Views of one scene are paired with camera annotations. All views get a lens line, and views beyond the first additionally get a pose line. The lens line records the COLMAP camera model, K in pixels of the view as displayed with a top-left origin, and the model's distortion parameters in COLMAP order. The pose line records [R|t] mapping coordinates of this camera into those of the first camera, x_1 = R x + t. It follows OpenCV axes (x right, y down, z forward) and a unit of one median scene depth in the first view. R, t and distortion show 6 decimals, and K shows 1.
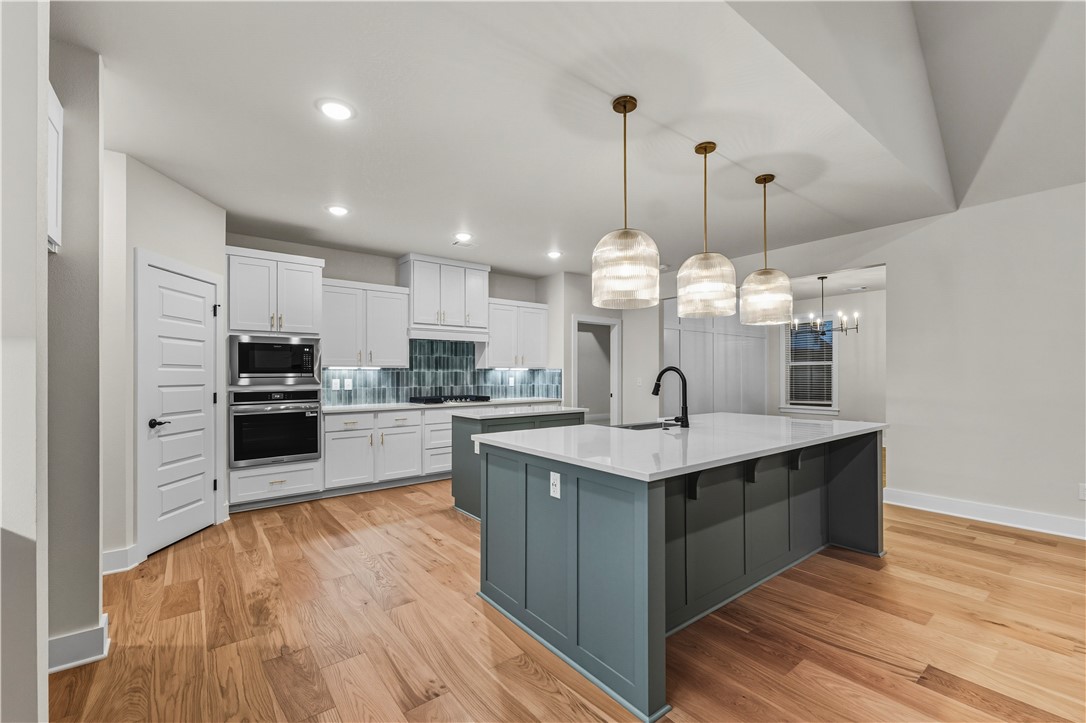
lens RADIAL K [[458.9, 0, 553.8], [0, 458.9, 373.8], [0, 0, 1]] dist [0.002512, 0.000155]
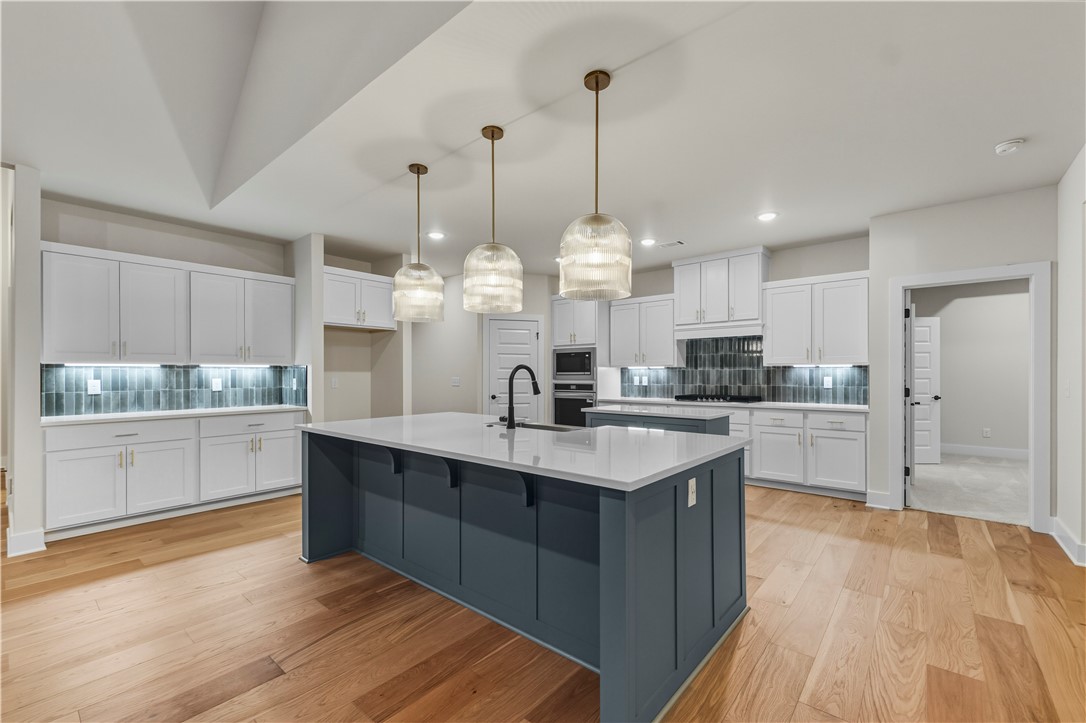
lens RADIAL K [[458.9, 0, 553.8], [0, 458.9, 373.8], [0, 0, 1]] dist [0.002512, 0.000155]
pose [[0.202631, 0.002647, -0.979252, 0.662034], [0.001595, 0.999994, 0.003033, -0.000199], [0.979254, -0.002176, 0.202625, 0.479024]]
